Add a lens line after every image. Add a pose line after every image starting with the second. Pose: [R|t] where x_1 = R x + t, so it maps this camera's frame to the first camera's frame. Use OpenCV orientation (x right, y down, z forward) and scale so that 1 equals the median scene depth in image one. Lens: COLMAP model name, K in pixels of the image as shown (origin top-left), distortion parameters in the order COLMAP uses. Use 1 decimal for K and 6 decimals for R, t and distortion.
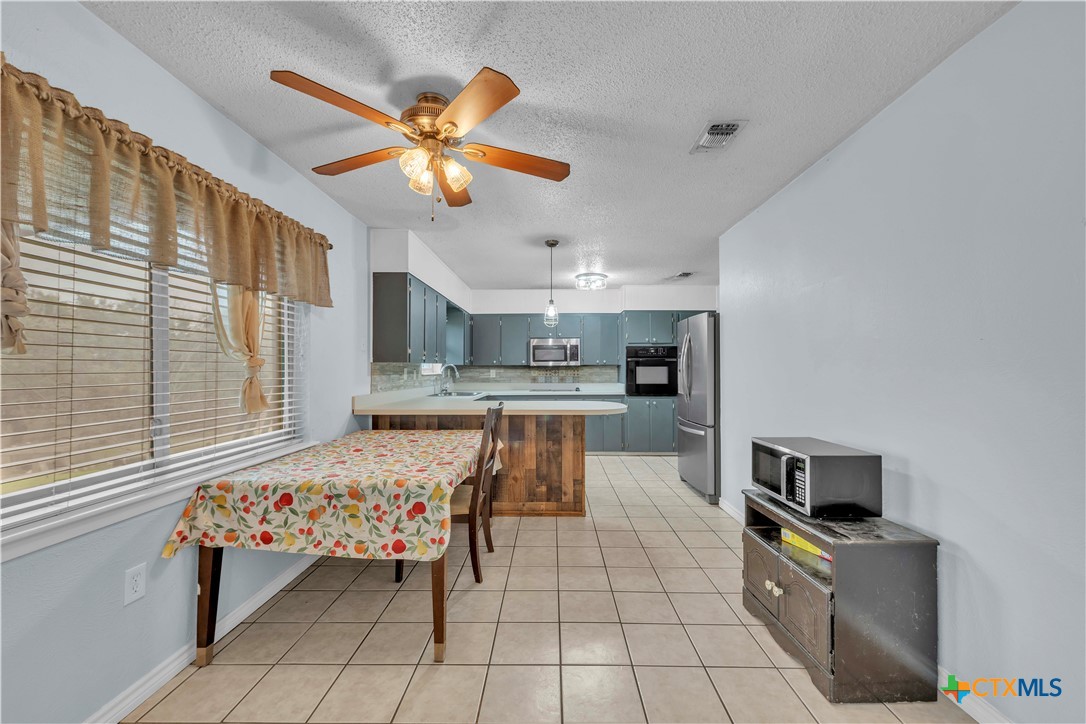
lens RADIAL K [[427.1, 0, 548.9], [0, 427.1, 363.0], [0, 0, 1]] dist [-0.000304, -0.000079]
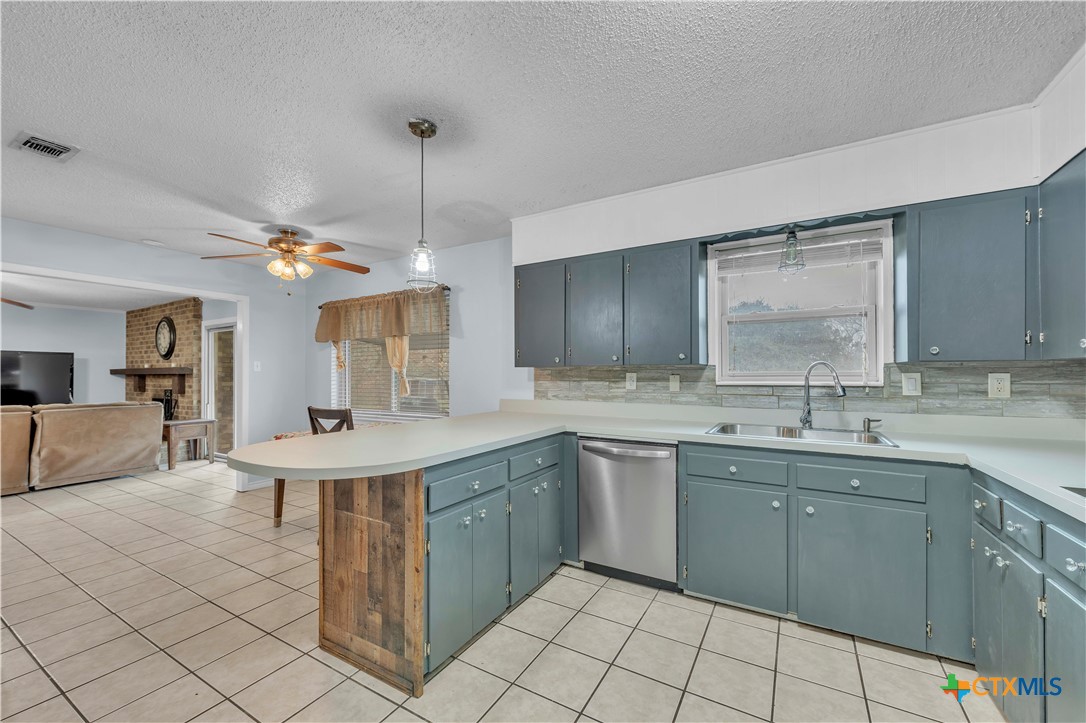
lens RADIAL K [[433.6, 0, 554.6], [0, 433.6, 371.5], [0, 0, 1]] dist [-0.000625, -0.000409]
pose [[-0.492594, 0.000452, -0.870259, 0.297643], [0.017732, 0.999797, -0.009518, 0.012454], [0.870079, -0.020120, -0.492502, 1.082134]]
